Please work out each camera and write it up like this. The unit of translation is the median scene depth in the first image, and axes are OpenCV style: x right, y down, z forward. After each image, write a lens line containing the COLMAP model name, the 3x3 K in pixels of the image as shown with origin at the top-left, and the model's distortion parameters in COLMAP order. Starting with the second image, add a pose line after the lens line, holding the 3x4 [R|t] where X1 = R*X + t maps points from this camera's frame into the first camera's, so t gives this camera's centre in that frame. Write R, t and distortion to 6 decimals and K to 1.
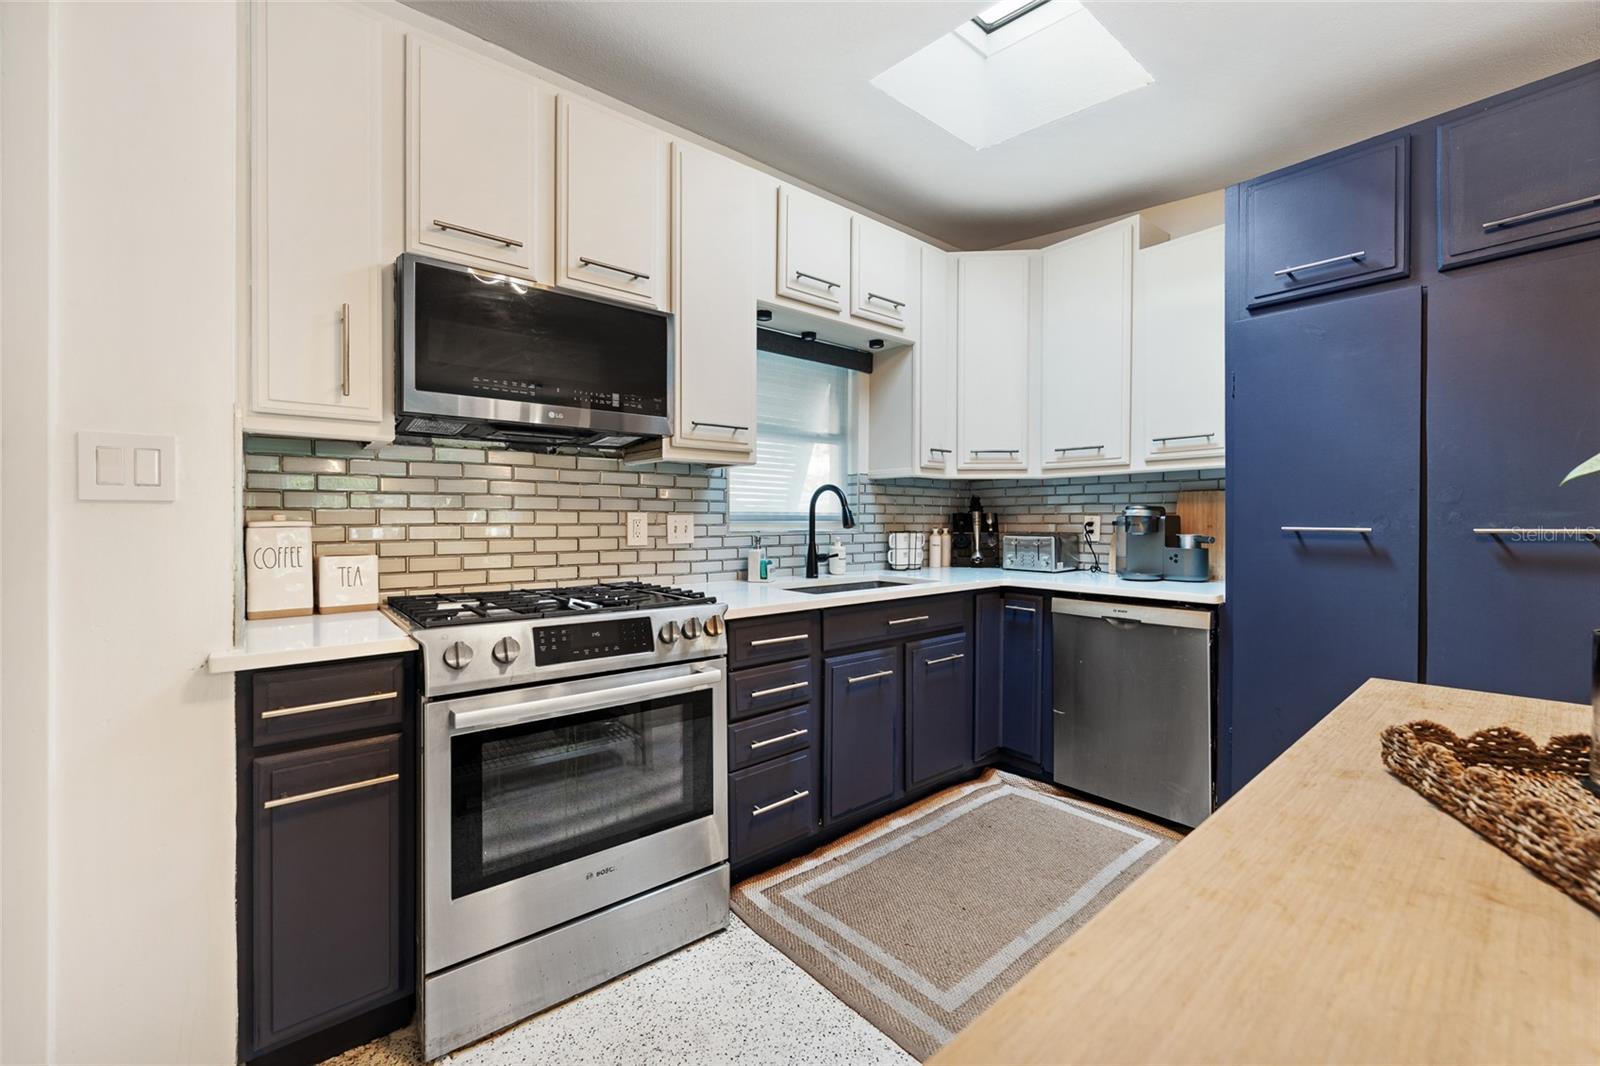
lens RADIAL K [[645.6, 0, 795.4], [0, 645.6, 524.0], [0, 0, 1]] dist [0.002685, -0.000034]
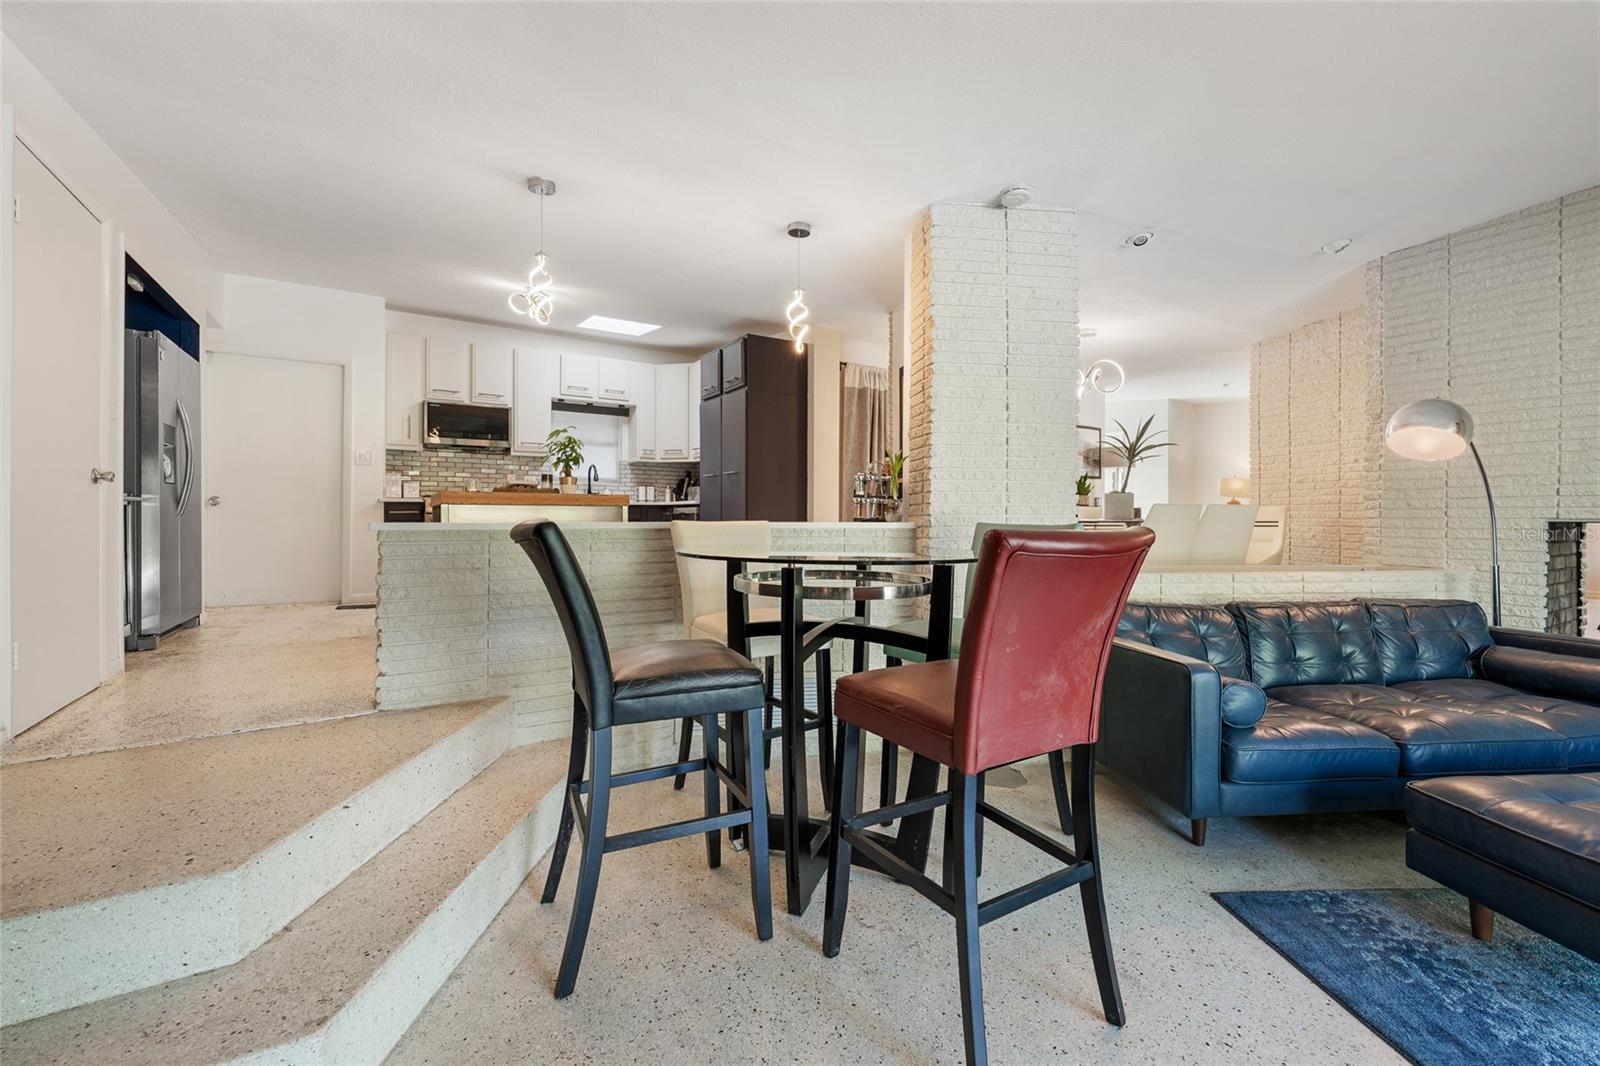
lens RADIAL K [[645.6, 0, 795.4], [0, 645.6, 524.0], [0, 0, 1]] dist [0.002685, -0.000034]
pose [[0.990362, 0.001014, -0.138499, 1.266817], [-0.000748, 0.999998, 0.001972, 0.178446], [0.138500, -0.001849, 0.990361, -1.494480]]
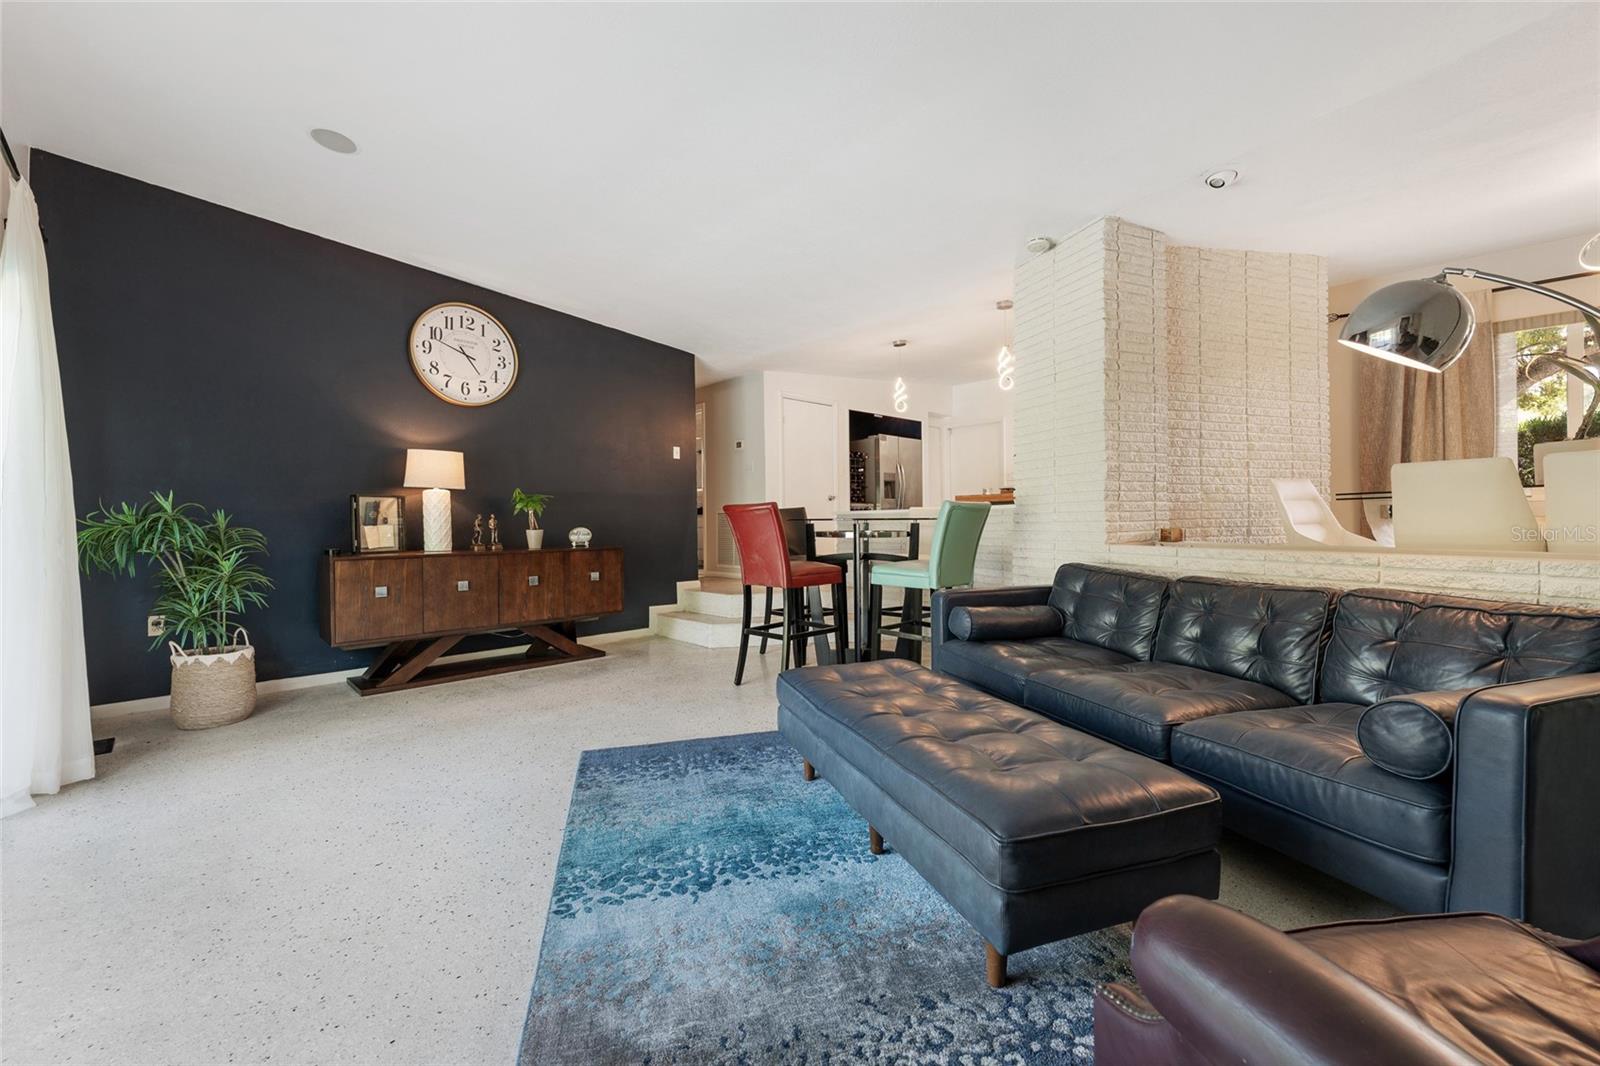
lens RADIAL K [[645.6, 0, 795.4], [0, 645.6, 524.0], [0, 0, 1]] dist [0.002685, -0.000034]
pose [[0.071413, -0.006384, -0.997426, 2.918425], [-0.009184, 0.999933, -0.007058, 0.249500], [0.997405, 0.009665, 0.071349, -0.948972]]
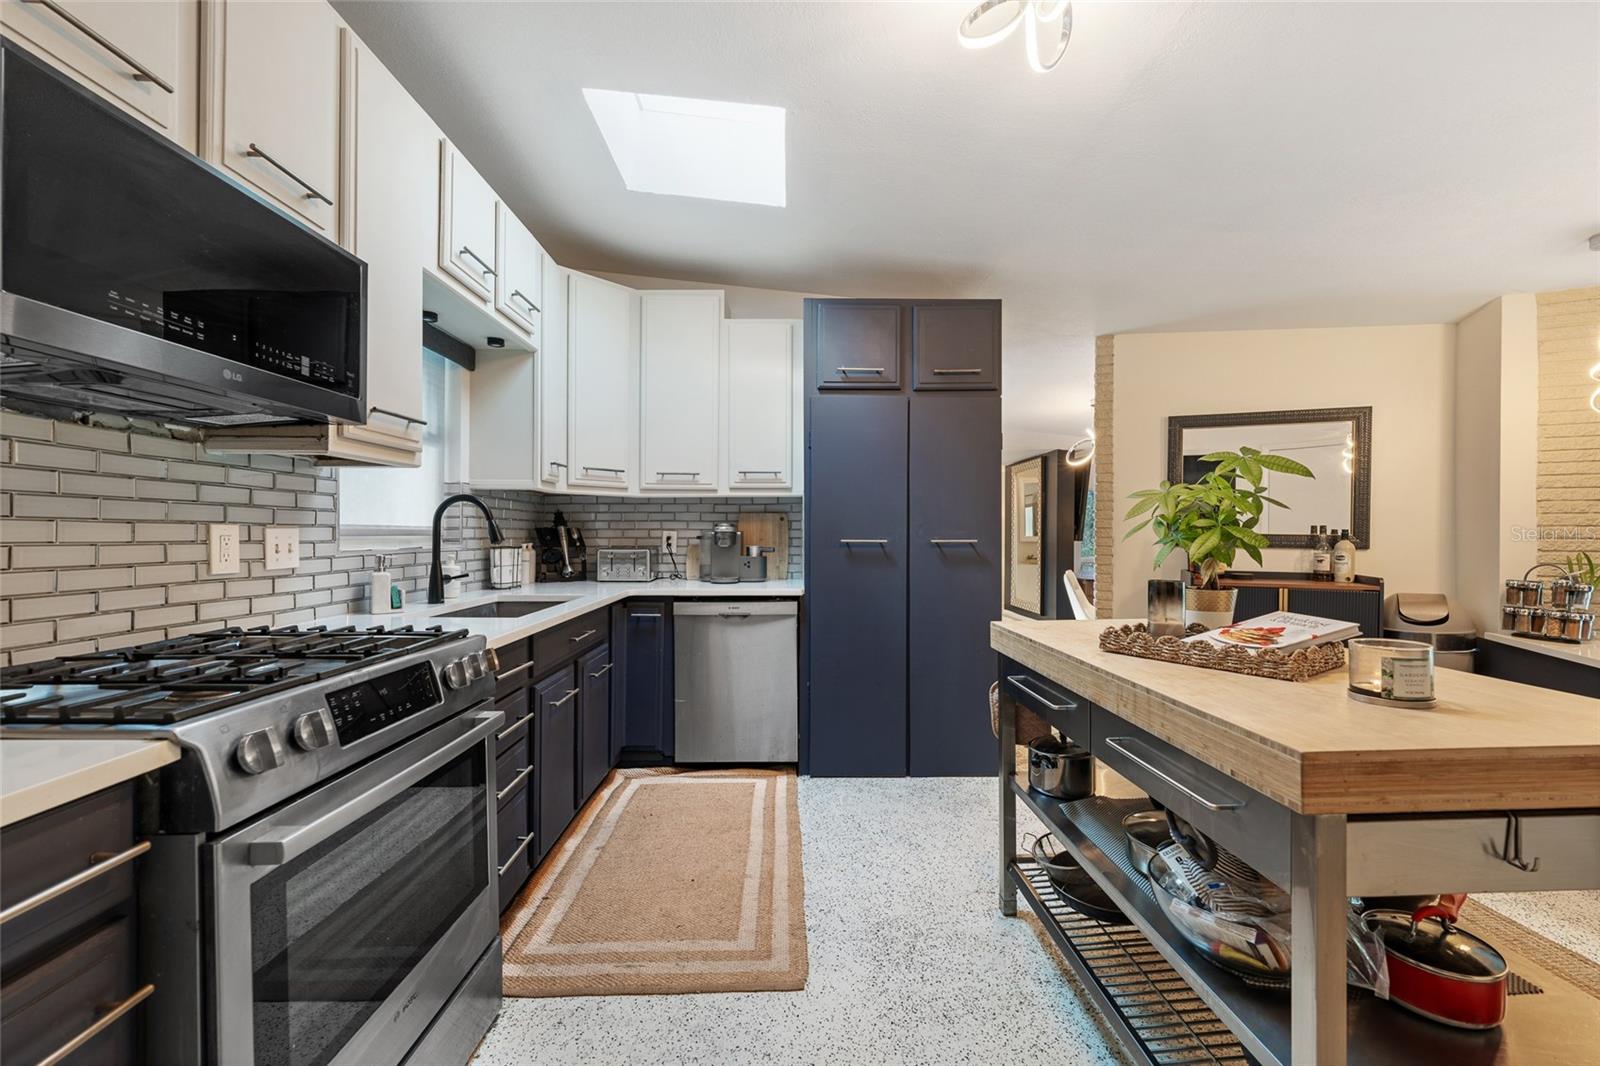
lens RADIAL K [[650.0, 0, 795.4], [0, 650.0, 536.5], [0, 0, 1]] dist [0.001576, -0.000254]
pose [[0.633287, -0.002828, 0.773912, -0.371645], [0.003944, 0.999992, 0.000427, -0.003242], [-0.773907, 0.002782, 0.633293, 0.104871]]
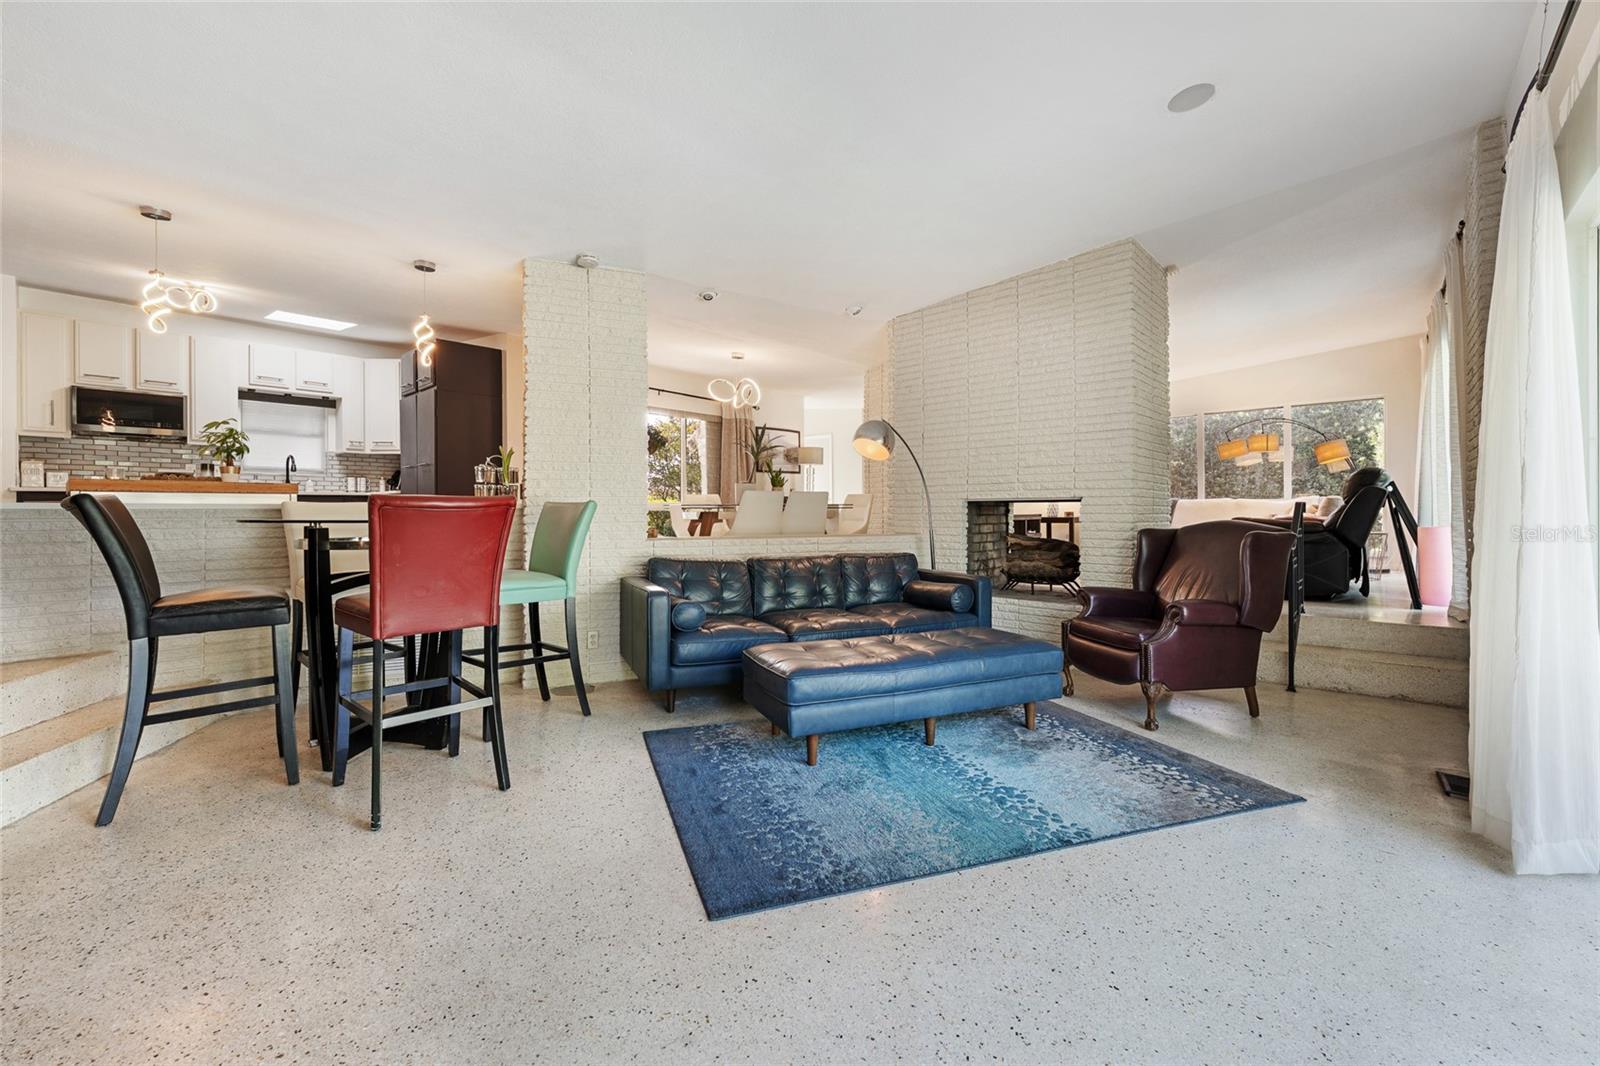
lens RADIAL K [[649.1, 0, 790.9], [0, 649.1, 517.4], [0, 0, 1]] dist [0.001508, -0.000367]
pose [[0.991408, -0.010213, 0.130409, 1.776604], [0.010275, 0.999947, 0.000201, 0.218564], [-0.130404, 0.001141, 0.991460, -1.914313]]
